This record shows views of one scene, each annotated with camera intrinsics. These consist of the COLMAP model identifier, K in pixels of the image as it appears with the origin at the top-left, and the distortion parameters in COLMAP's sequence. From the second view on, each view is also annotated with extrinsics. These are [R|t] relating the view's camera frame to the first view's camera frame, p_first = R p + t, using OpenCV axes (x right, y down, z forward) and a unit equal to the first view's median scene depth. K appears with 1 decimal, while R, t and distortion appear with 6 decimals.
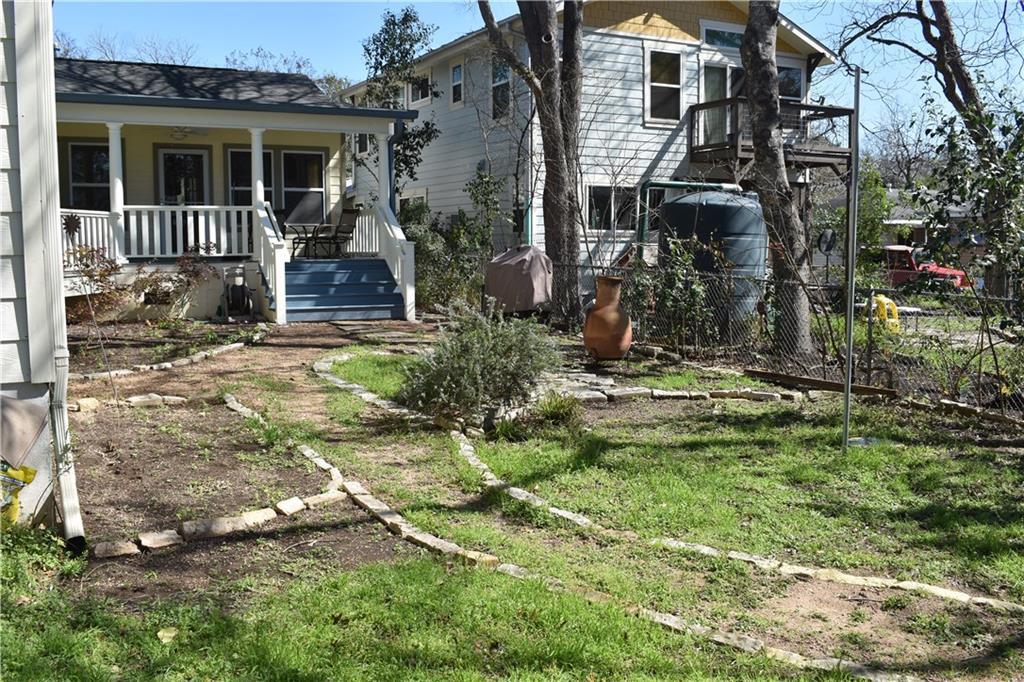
lens RADIAL K [[987.8, 0, 512.0], [0, 987.8, 341.0], [0, 0, 1]] dist [-0.061663, 0.005223]
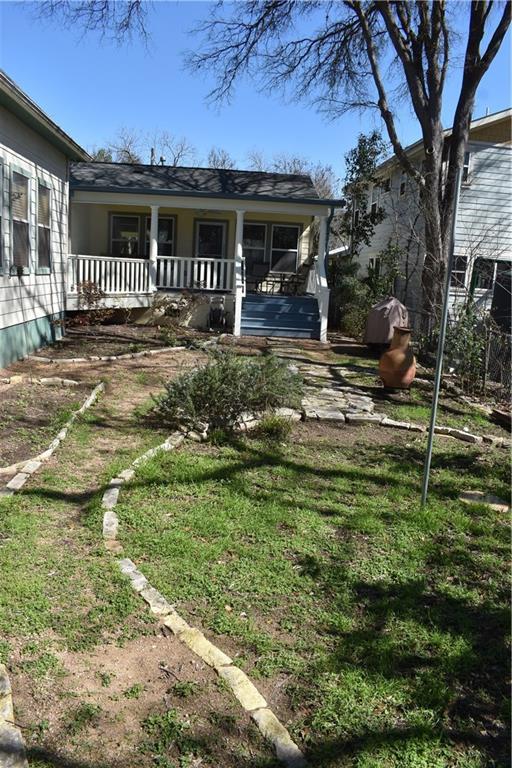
lens RADIAL K [[599.1, 0, 256.0], [0, 599.1, 384.0], [0, 0, 1]] dist [-0.079150, -0.001997]
pose [[0.914090, 0.126691, -0.385213, 0.171387], [-0.097829, 0.990781, 0.093712, -0.032584], [0.393534, -0.047976, 0.918057, 0.118519]]
